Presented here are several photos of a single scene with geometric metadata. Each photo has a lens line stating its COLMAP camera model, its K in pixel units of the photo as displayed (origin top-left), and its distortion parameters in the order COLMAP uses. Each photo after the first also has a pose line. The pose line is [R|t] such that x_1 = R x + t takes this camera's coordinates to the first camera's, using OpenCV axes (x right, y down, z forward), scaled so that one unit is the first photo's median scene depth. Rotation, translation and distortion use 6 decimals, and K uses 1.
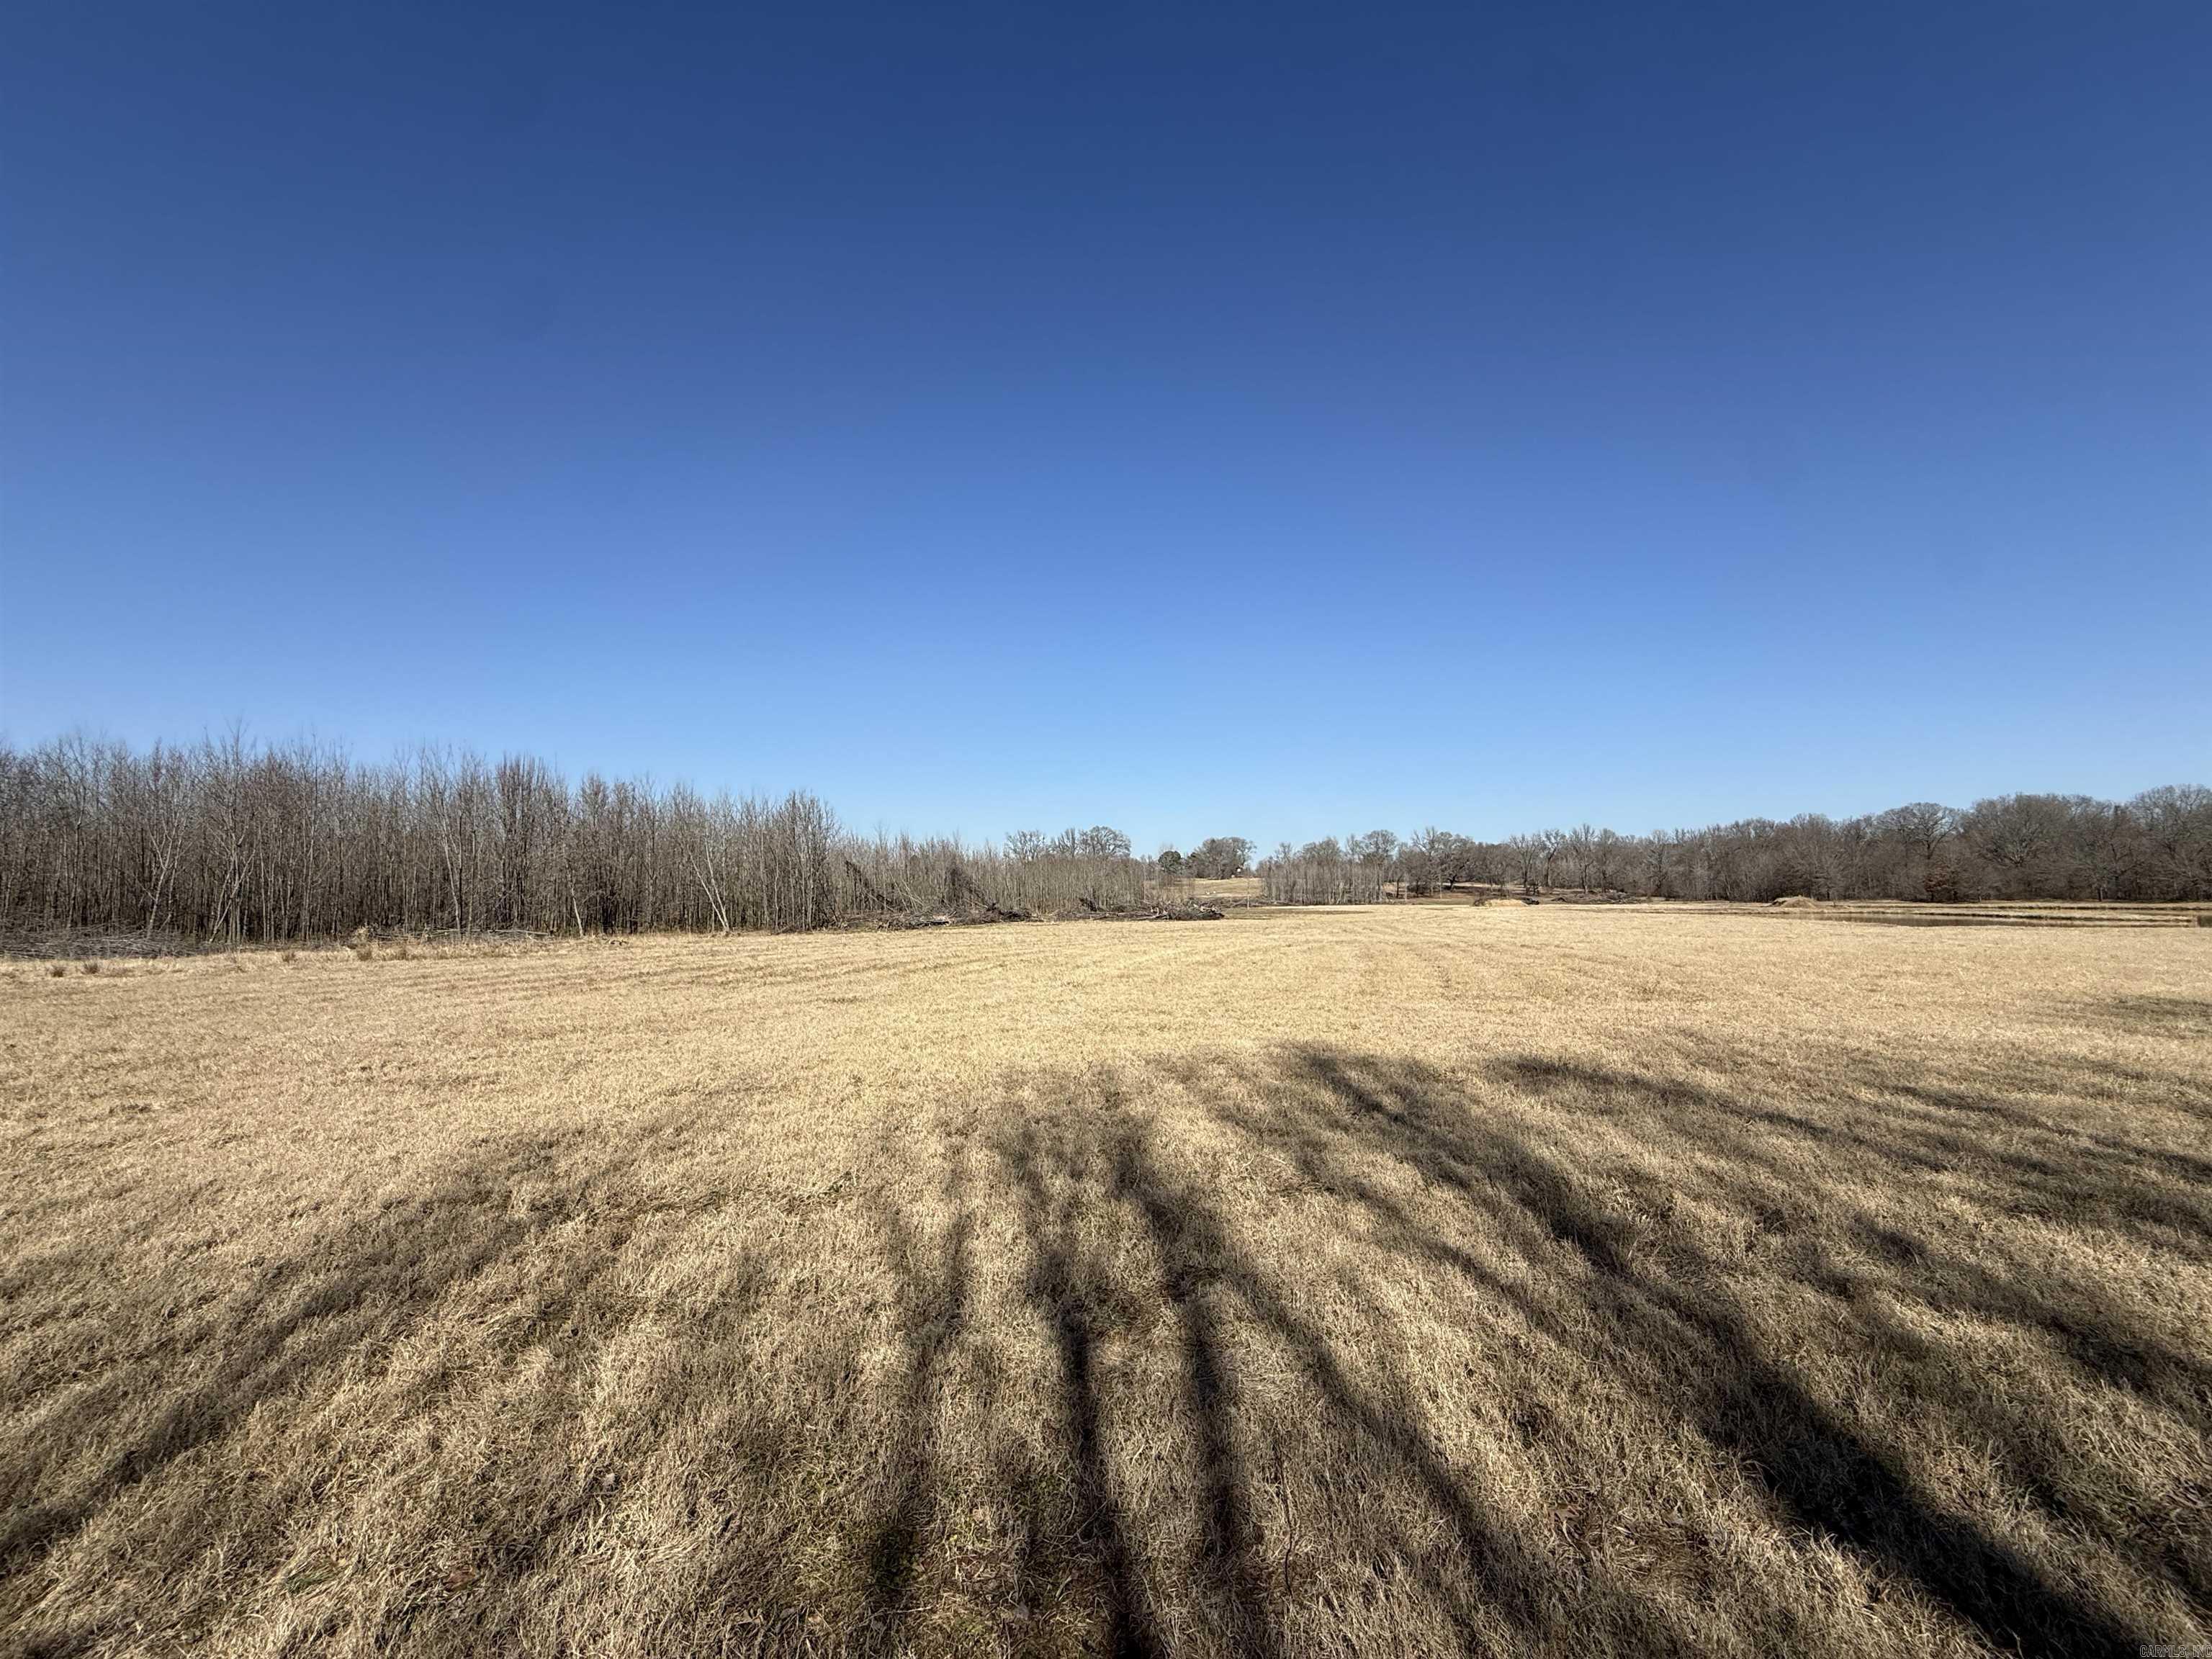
lens RADIAL K [[880.1, 0, 1099.2], [0, 880.1, 824.3], [0, 0, 1]] dist [-0.001674, 0.000695]
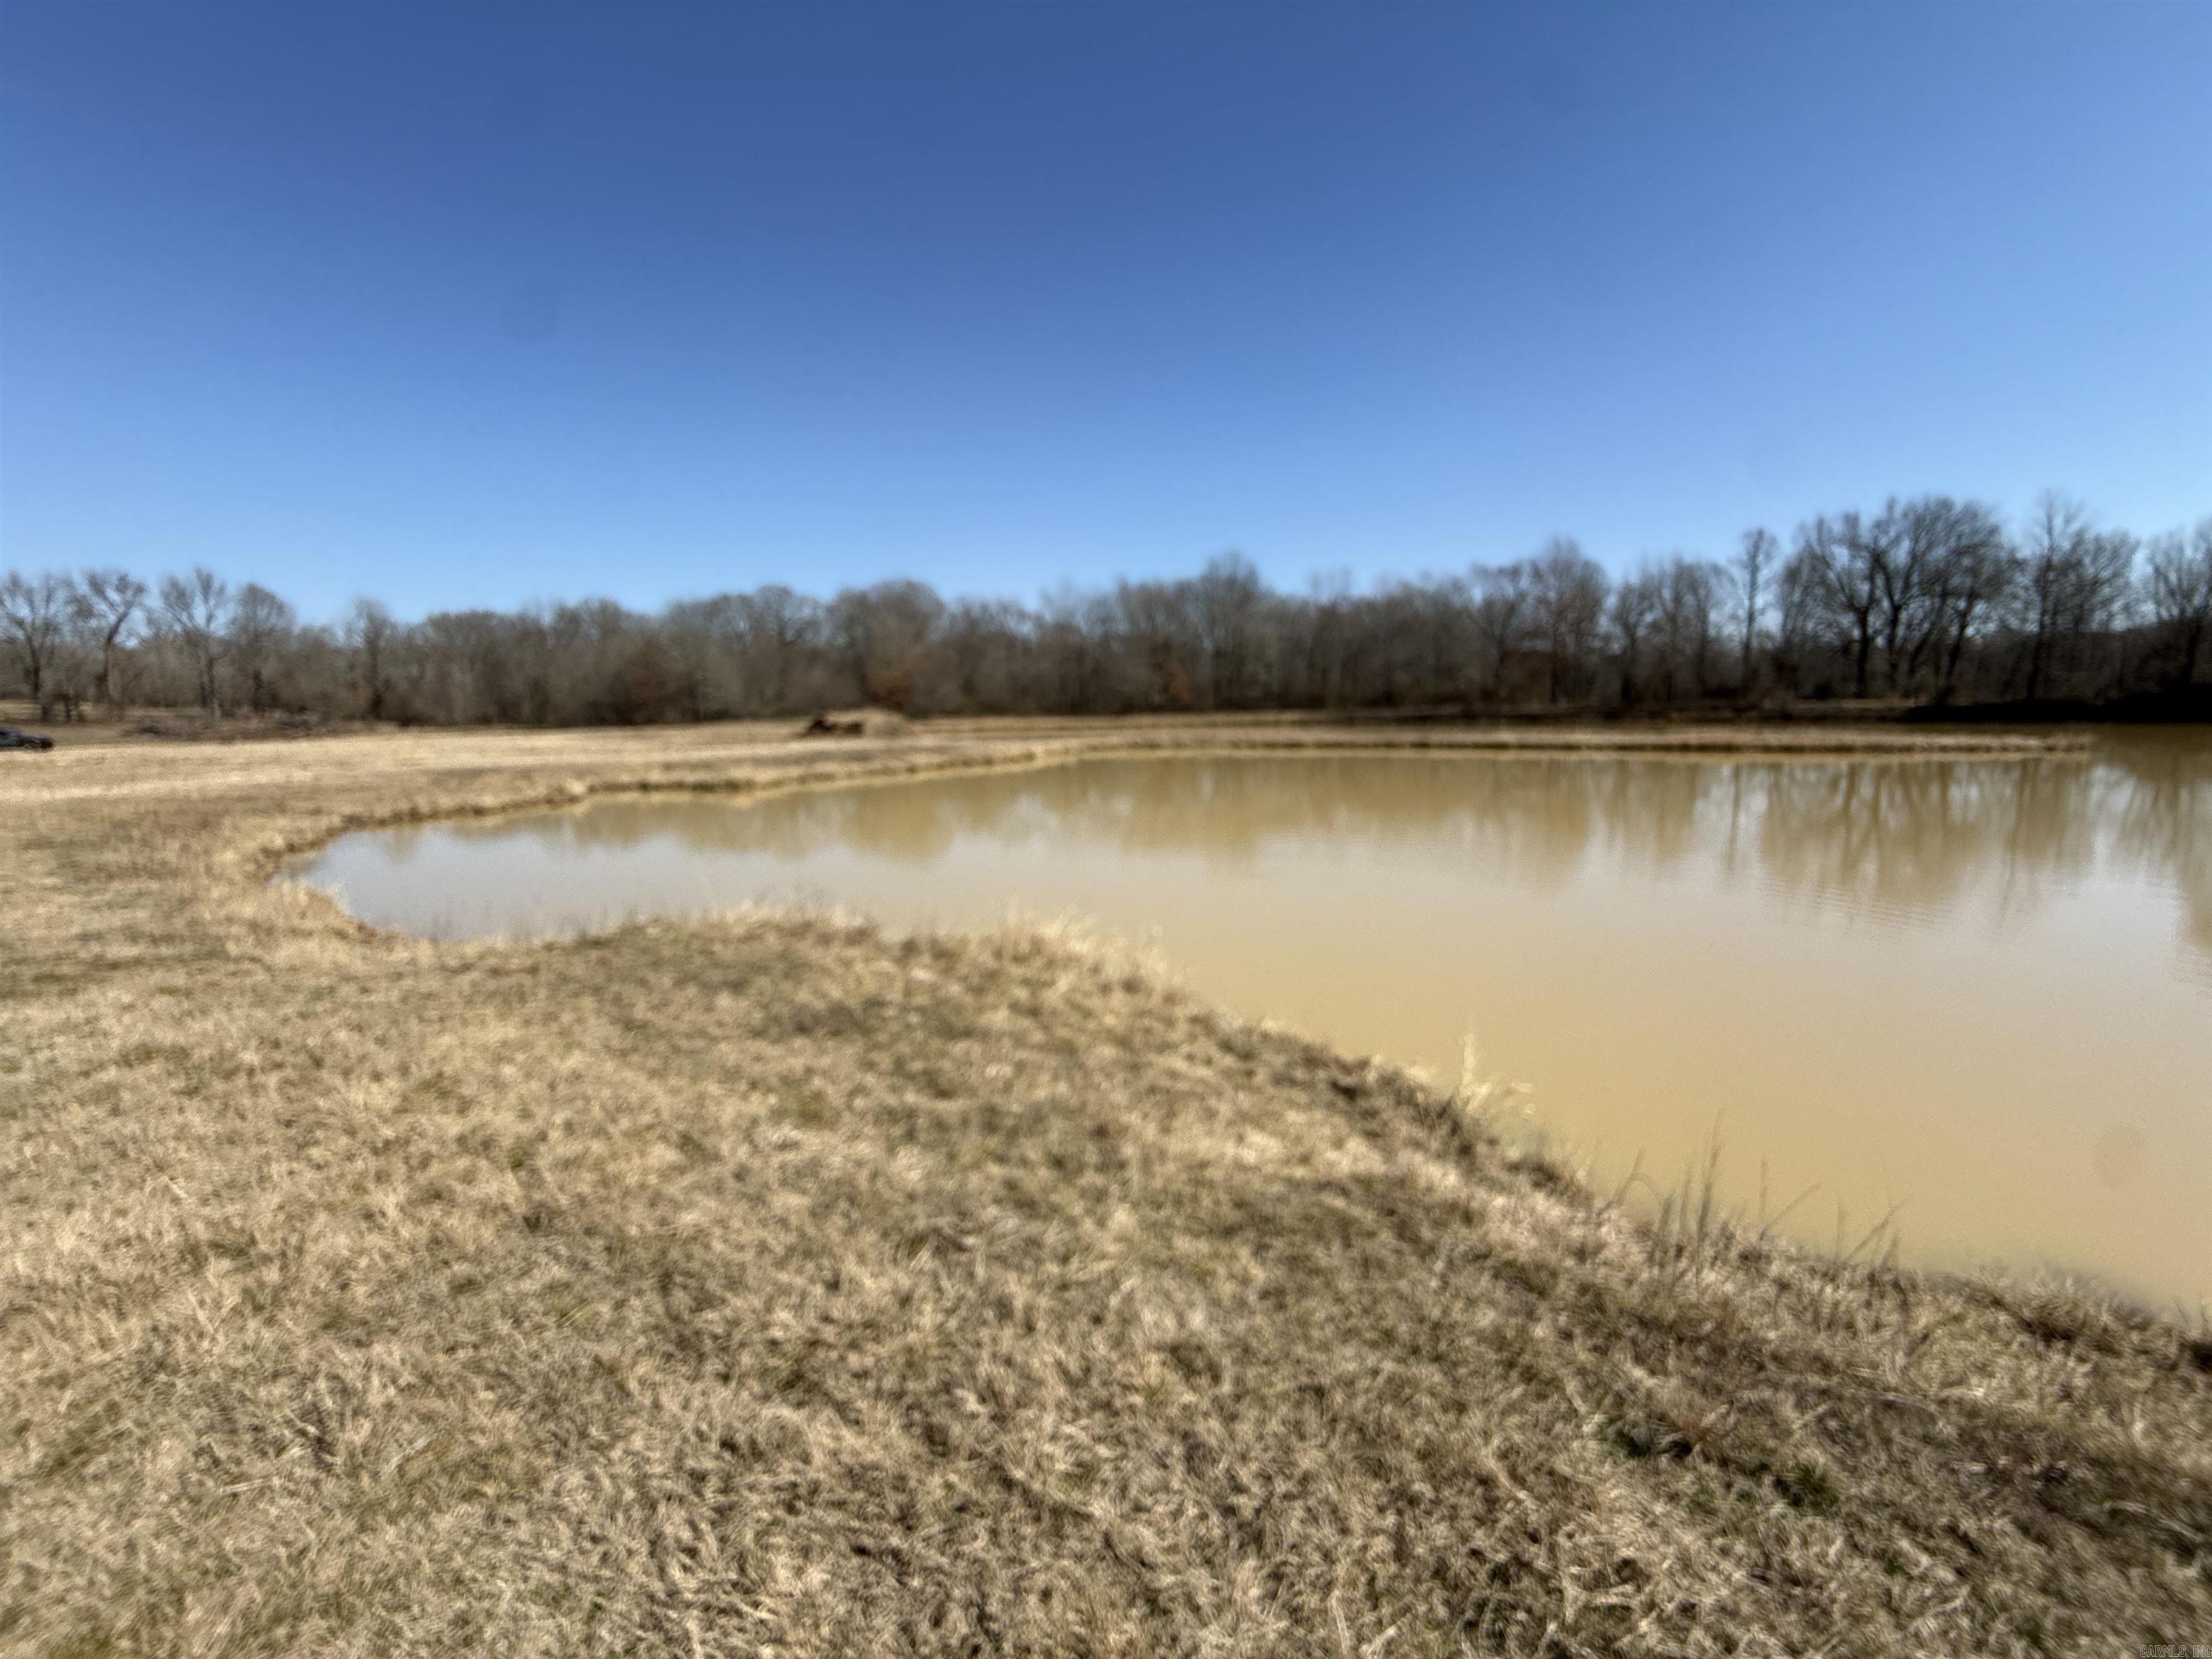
lens RADIAL K [[880.1, 0, 1095.4], [0, 880.1, 831.9], [0, 0, 1]] dist [-0.001674, 0.000695]
pose [[0.270309, -0.133463, 0.953478, 0.231487], [-0.064370, 0.985624, 0.156211, 0.036609], [-0.960619, -0.103601, 0.257832, 0.435850]]
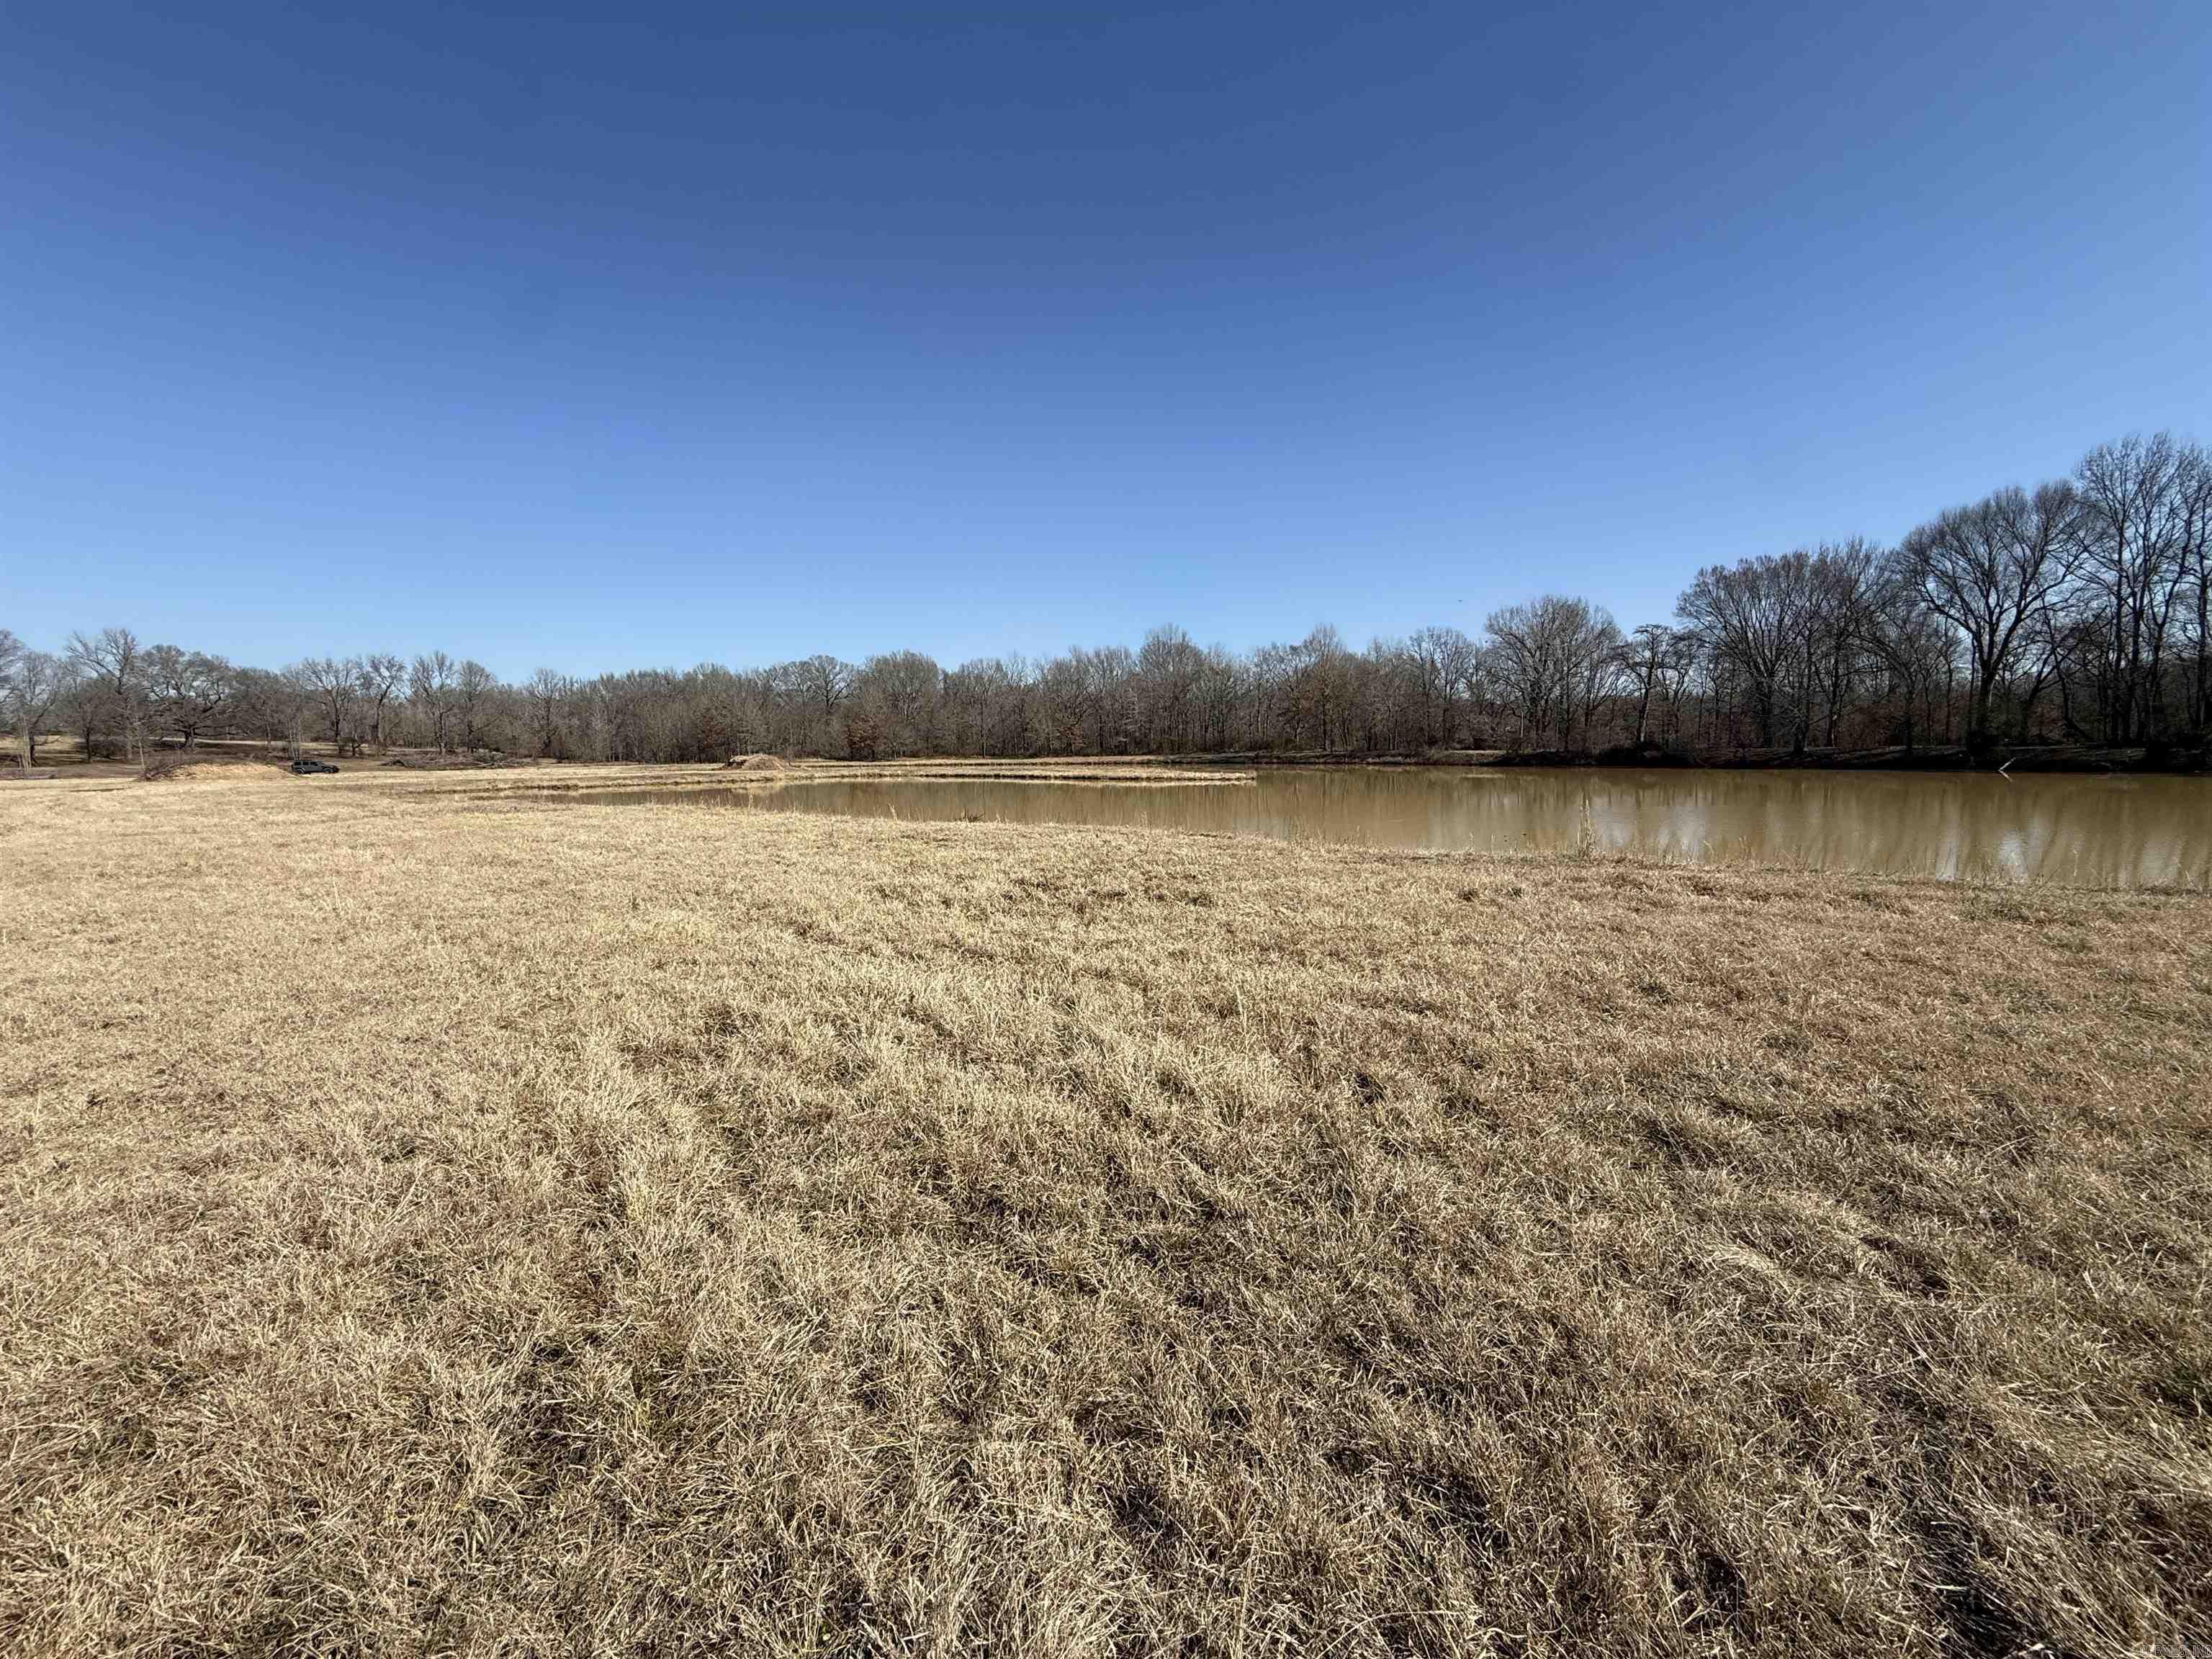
lens RADIAL K [[880.1, 0, 1094.3], [0, 880.1, 831.3], [0, 0, 1]] dist [-0.001674, 0.000695]
pose [[0.427597, -0.083758, 0.900081, 0.157883], [-0.065012, 0.990270, 0.123036, 0.022233], [-0.901628, -0.111126, 0.417992, 0.263844]]
